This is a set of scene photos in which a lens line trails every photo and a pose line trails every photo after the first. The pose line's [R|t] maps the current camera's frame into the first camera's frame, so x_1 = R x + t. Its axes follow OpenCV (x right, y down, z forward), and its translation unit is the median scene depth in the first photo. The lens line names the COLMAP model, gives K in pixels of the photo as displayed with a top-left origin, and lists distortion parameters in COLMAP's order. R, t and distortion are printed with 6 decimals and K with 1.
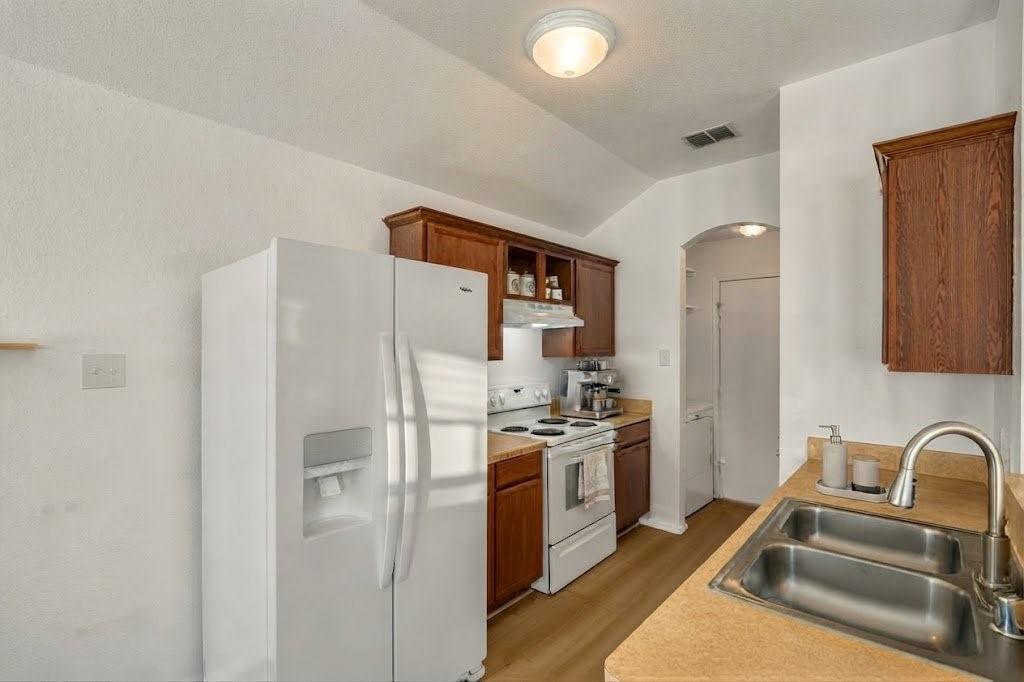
lens RADIAL K [[467.4, 0, 531.3], [0, 467.4, 343.7], [0, 0, 1]] dist [-0.001463, -0.000297]
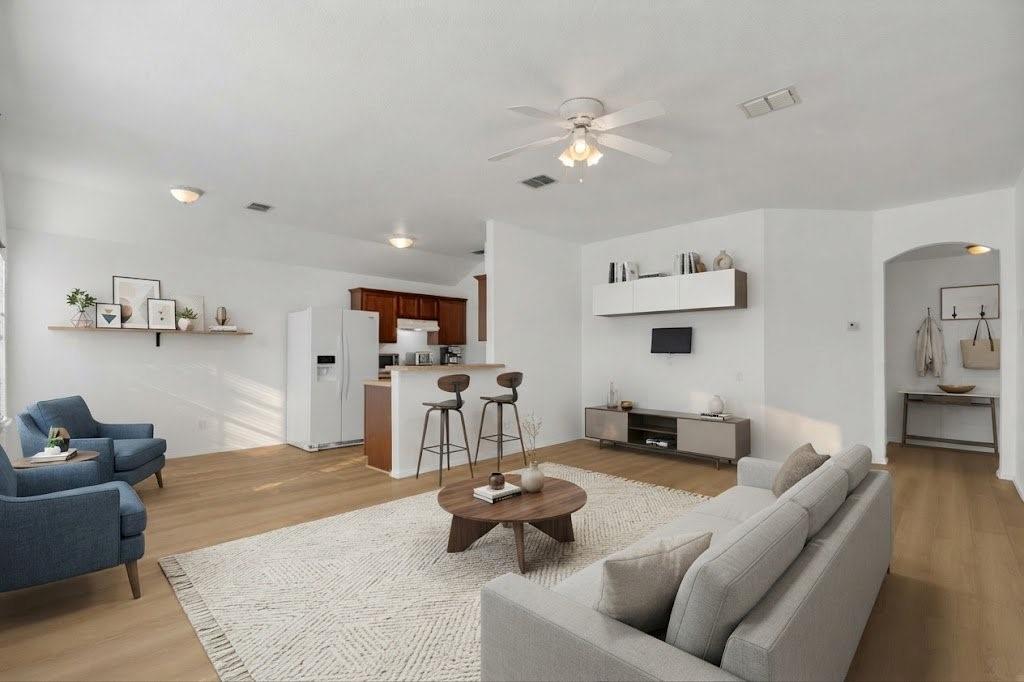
lens RADIAL K [[467.4, 0, 513.6], [0, 467.4, 344.7], [0, 0, 1]] dist [-0.001463, -0.000297]
pose [[0.996945, 0.009529, -0.077523, 0.657076], [-0.010244, 0.999909, -0.008832, 0.050161], [0.077431, 0.009599, 0.996951, -1.255949]]
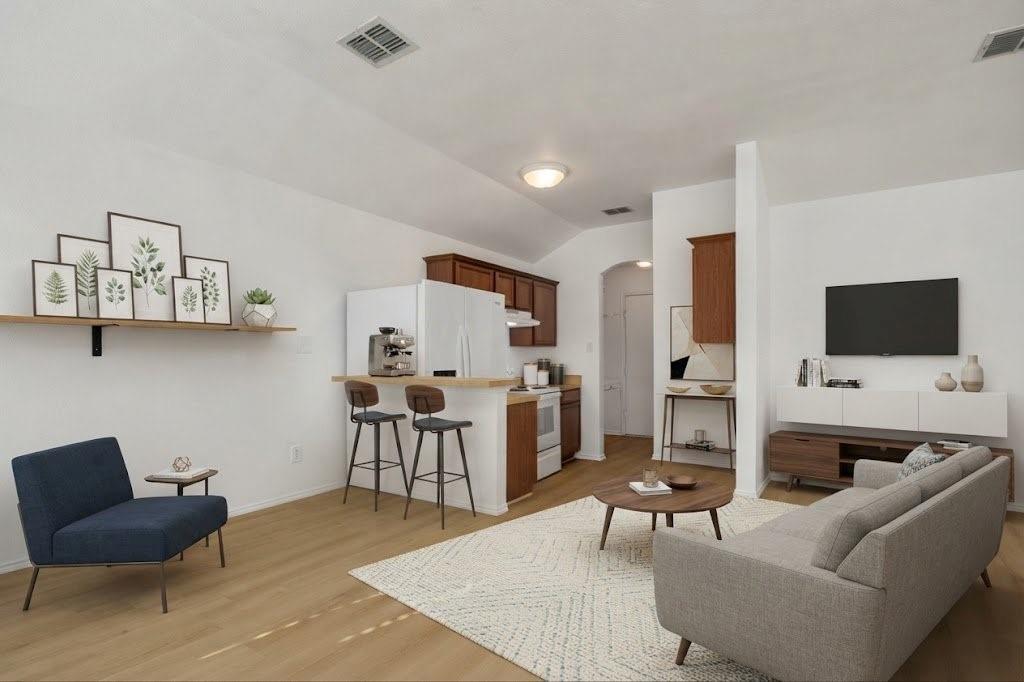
lens RADIAL K [[467.4, 0, 511.8], [0, 467.4, 344.4], [0, 0, 1]] dist [-0.001463, -0.000297]
pose [[0.991459, -0.002595, 0.130390, -0.180493], [0.004666, 0.999868, -0.015580, 0.049829], [-0.130332, 0.016055, 0.991340, -0.519986]]
